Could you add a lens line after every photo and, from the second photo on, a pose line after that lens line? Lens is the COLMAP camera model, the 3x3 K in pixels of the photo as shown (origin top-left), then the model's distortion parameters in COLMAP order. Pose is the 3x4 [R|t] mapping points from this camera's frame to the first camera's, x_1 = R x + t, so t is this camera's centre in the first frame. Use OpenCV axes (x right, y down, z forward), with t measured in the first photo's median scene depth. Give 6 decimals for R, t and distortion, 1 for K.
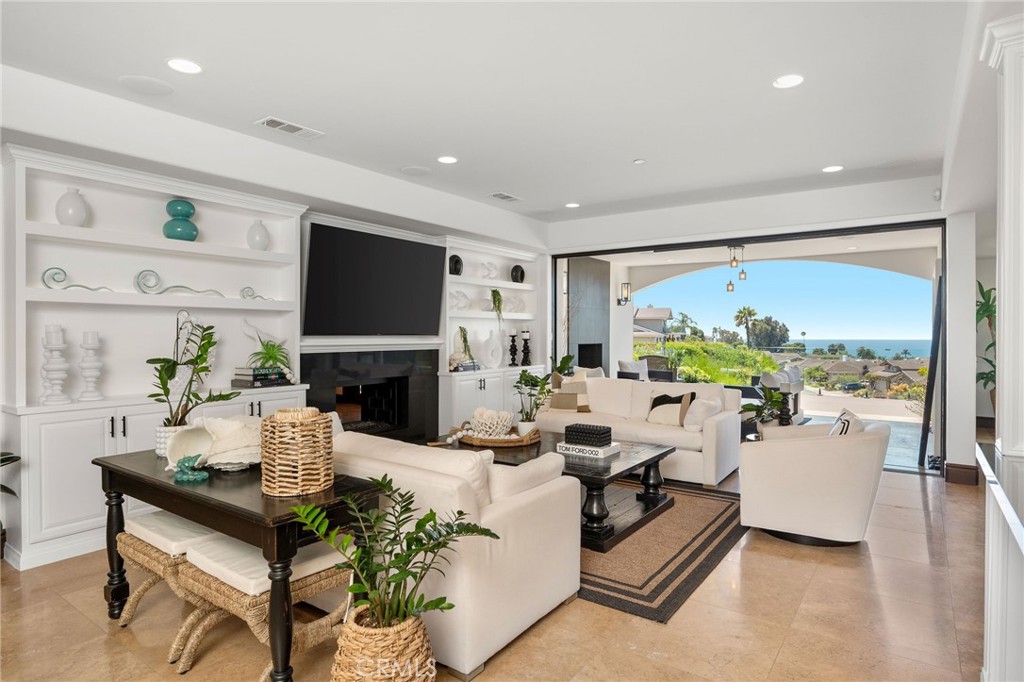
lens RADIAL K [[561.8, 0, 512.3], [0, 561.8, 337.6], [0, 0, 1]] dist [0.000408, 0.000015]
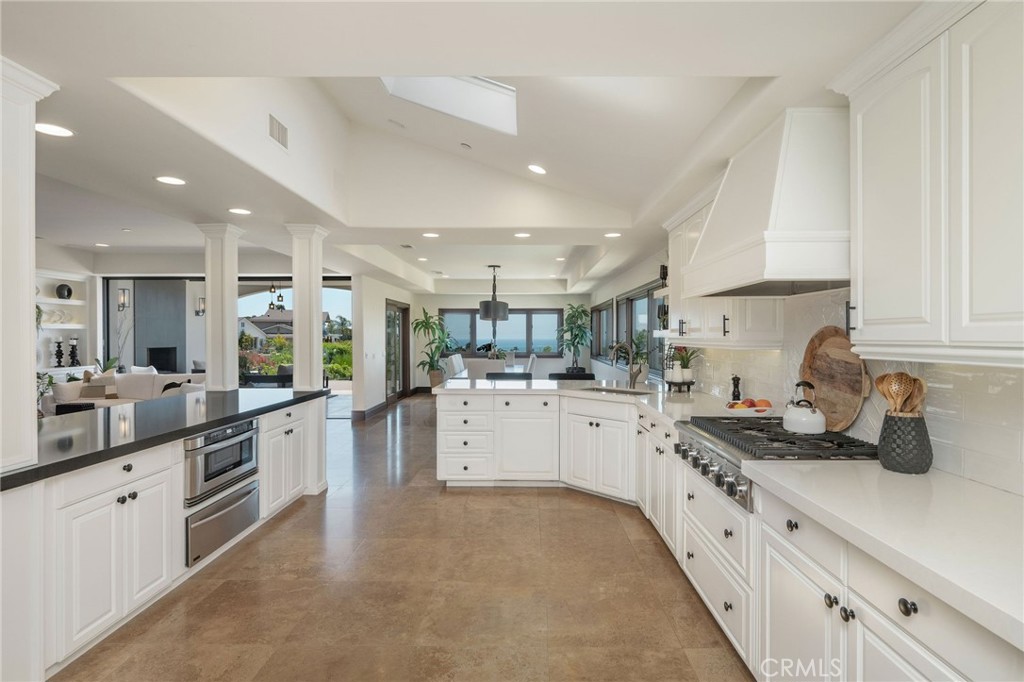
lens RADIAL K [[513.2, 0, 513.0], [0, 513.2, 338.1], [0, 0, 1]] dist [-0.000766, -0.000448]
pose [[0.826141, -0.002861, 0.563456, 0.185794], [0.003053, 0.999995, 0.000601, -0.010006], [-0.563455, 0.001224, 0.826146, -0.459381]]
